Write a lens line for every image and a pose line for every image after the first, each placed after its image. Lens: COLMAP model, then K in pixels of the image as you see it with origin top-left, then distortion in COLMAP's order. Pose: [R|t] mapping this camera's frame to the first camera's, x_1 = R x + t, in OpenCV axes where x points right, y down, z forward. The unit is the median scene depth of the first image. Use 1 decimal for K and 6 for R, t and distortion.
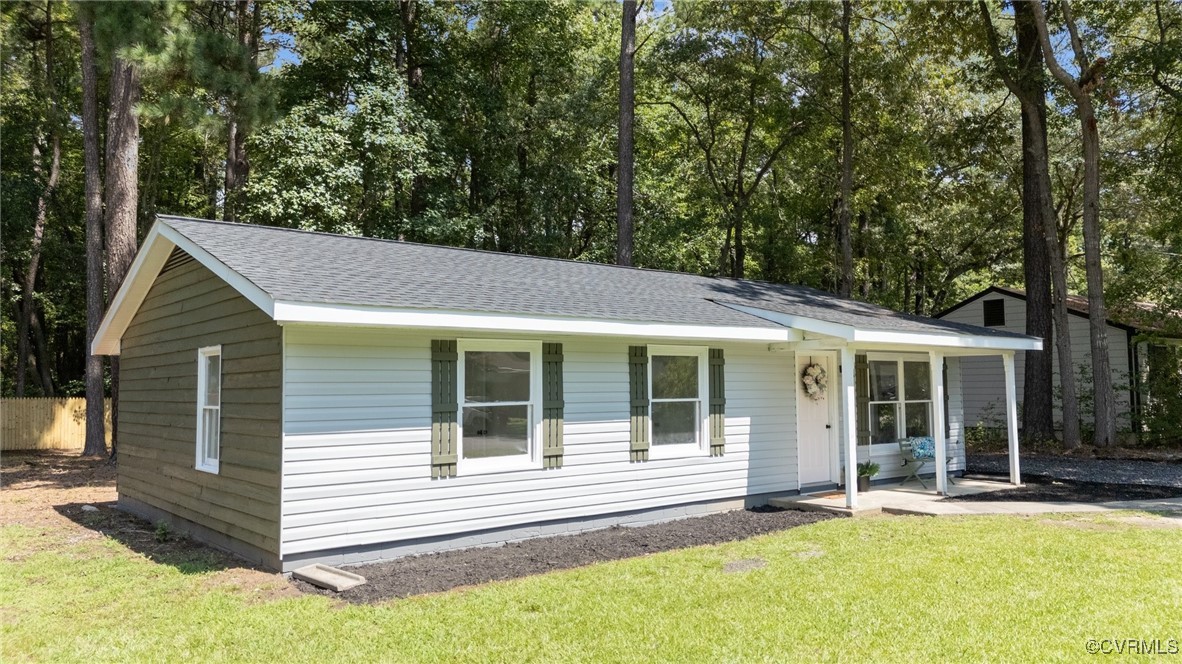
lens RADIAL K [[880.1, 0, 591.0], [0, 880.1, 332.0], [0, 0, 1]] dist [0.052319, -0.000987]
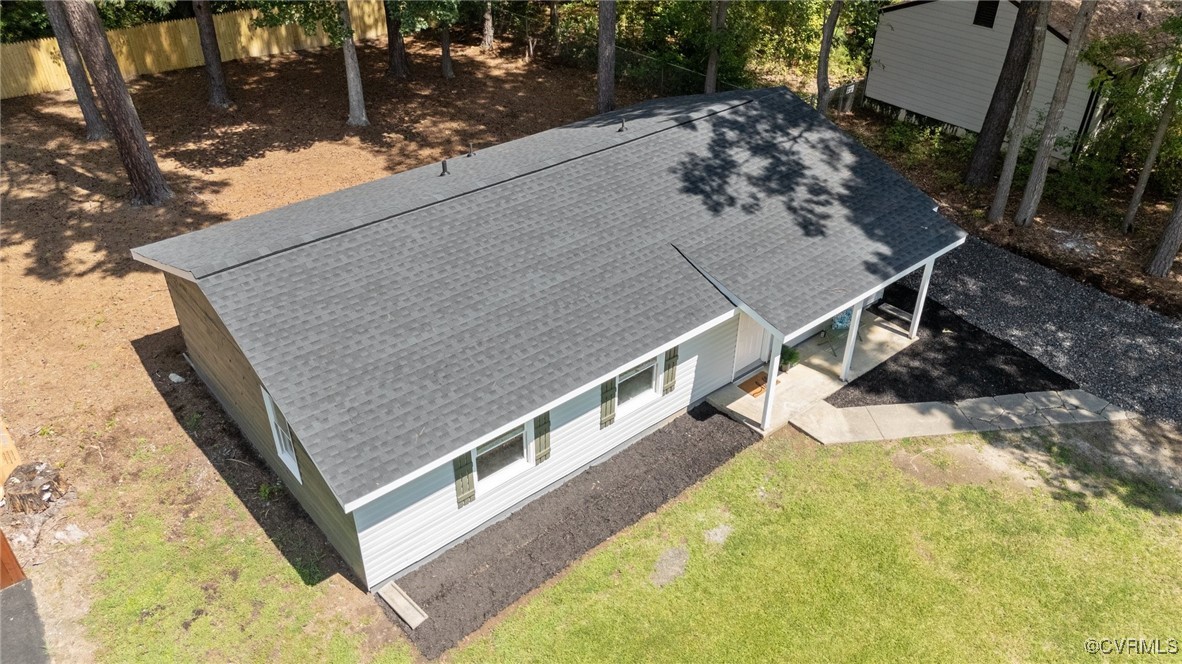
lens RADIAL K [[869.2, 0, 587.8], [0, 869.2, 346.6], [0, 0, 1]] dist [0.061623, -0.083523]
pose [[0.999736, -0.002261, 0.022879, -0.003925], [-0.012384, 0.785496, 0.618742, -0.750665], [-0.019370, -0.618862, 0.785261, 0.051398]]
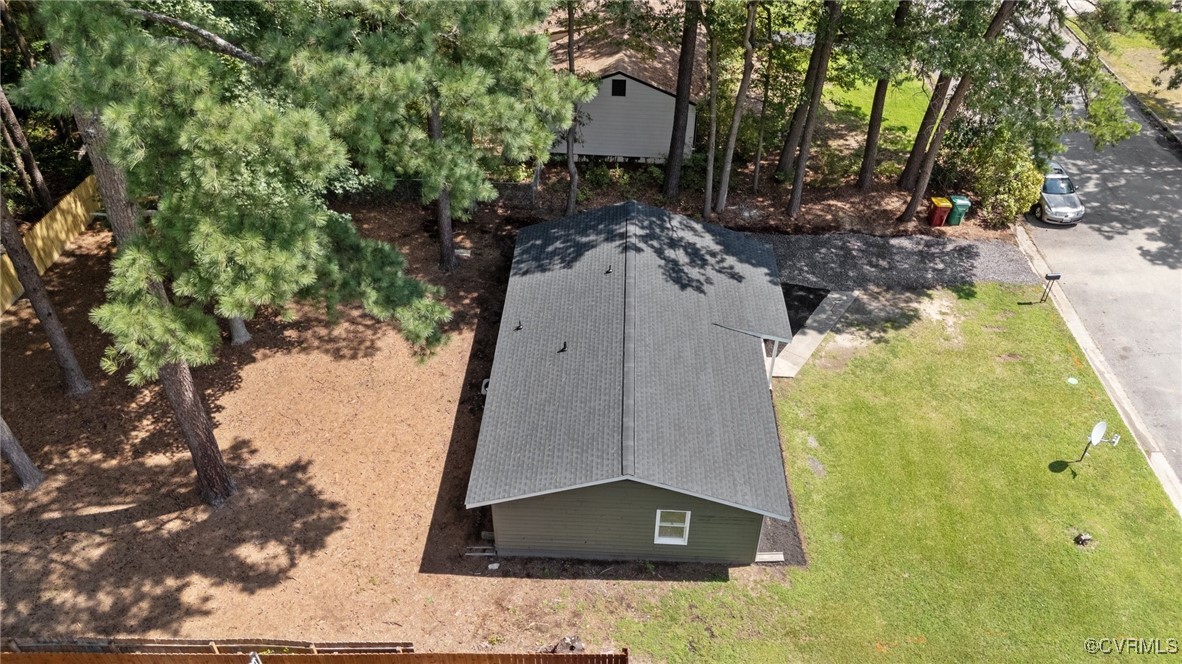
lens RADIAL K [[876.9, 0, 575.1], [0, 876.9, 335.3], [0, 0, 1]] dist [0.026187, -0.005657]
pose [[0.673723, -0.471916, 0.568676, -1.512308], [-0.032894, 0.749624, 0.661046, -1.618391], [-0.738252, -0.464068, 0.489516, 0.271532]]
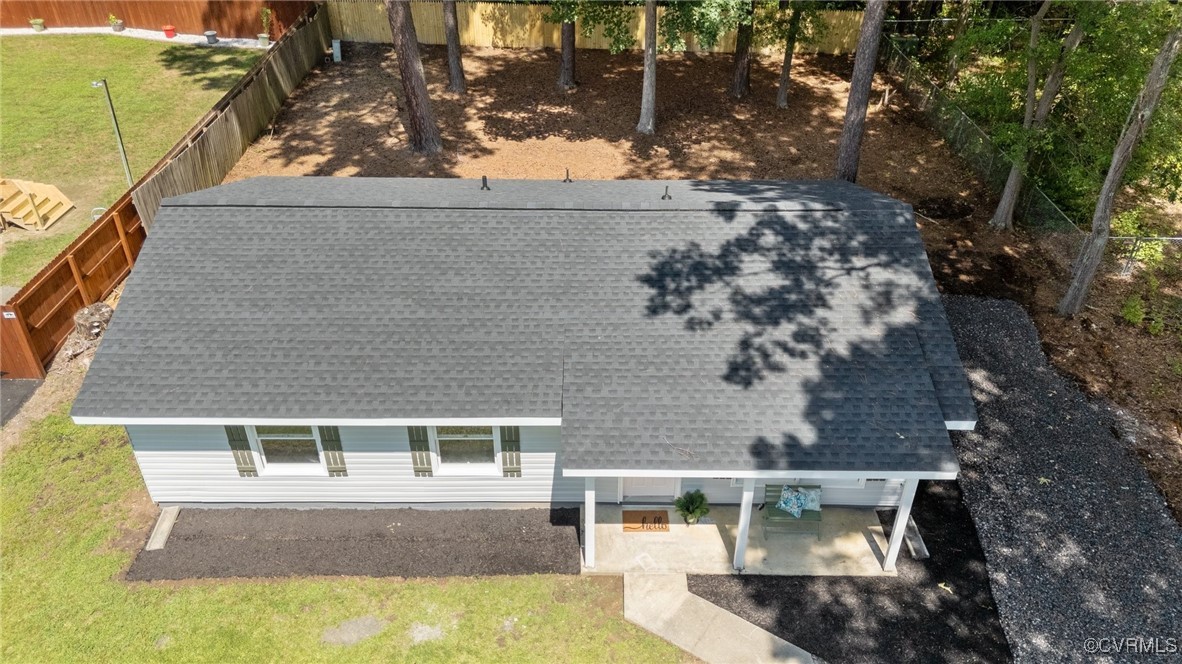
lens RADIAL K [[876.9, 0, 575.1], [0, 876.9, 335.3], [0, 0, 1]] dist [0.026187, -0.005657]
pose [[0.769458, 0.362911, -0.525576, 0.812549], [0.036026, 0.796916, 0.603015, -0.769689], [0.637681, -0.482929, 0.600119, 0.474188]]
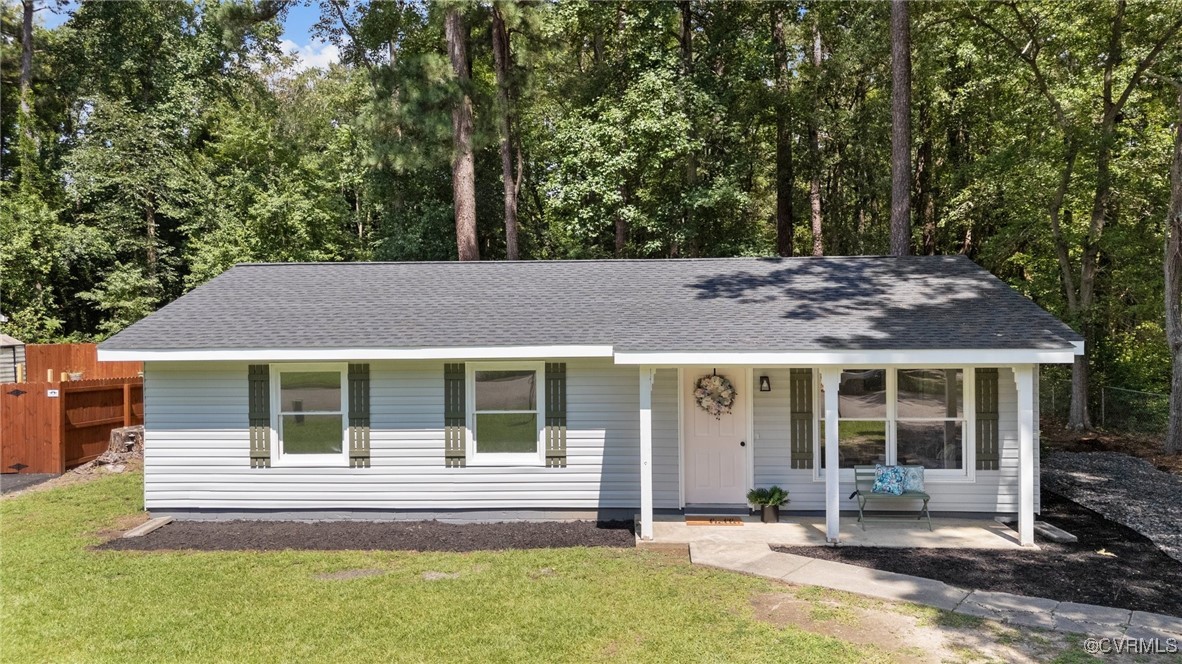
lens RADIAL K [[868.4, 0, 591.0], [0, 868.4, 320.1], [0, 0, 1]] dist [0.056687, -0.065208]
pose [[0.739508, 0.007395, -0.673107, 0.923696], [0.045350, 0.997121, 0.060778, -0.098233], [0.671619, -0.075471, 0.737043, 0.311100]]
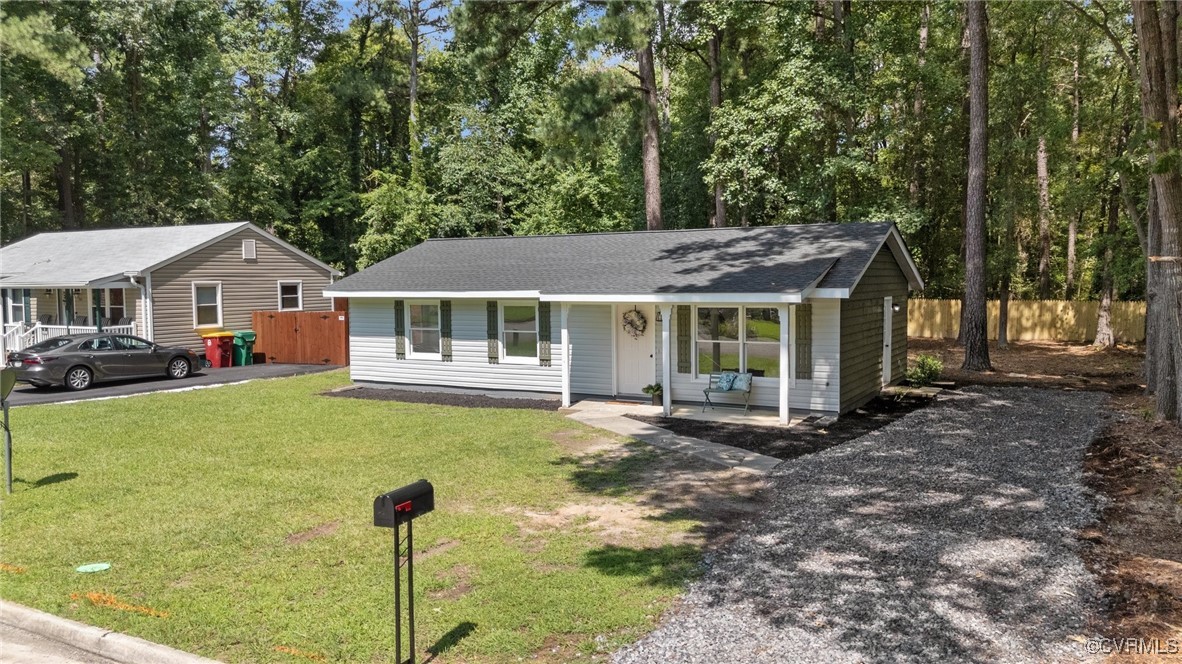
lens RADIAL K [[863.8, 0, 591.0], [0, 863.8, 332.0], [0, 0, 1]] dist [0.038417, -0.000989]
pose [[0.375138, 0.067398, -0.924516, 1.803356], [0.069350, 0.992518, 0.100495, -0.087223], [0.924371, -0.101815, 0.367657, 0.524276]]
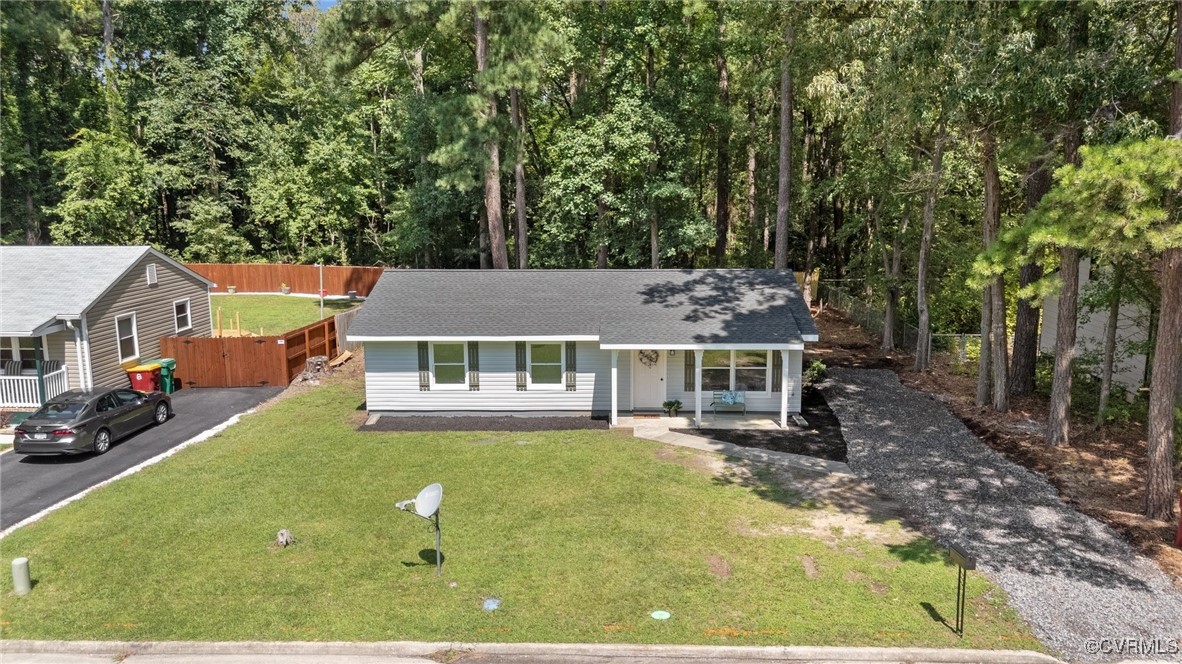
lens RADIAL K [[857.0, 0, 591.0], [0, 857.0, 332.0], [0, 0, 1]] dist [0.059073, -0.053162]
pose [[0.754906, 0.118150, -0.645103, 1.600055], [0.041412, 0.973088, 0.226682, -0.494563], [0.654524, -0.197839, 0.729697, -0.472293]]
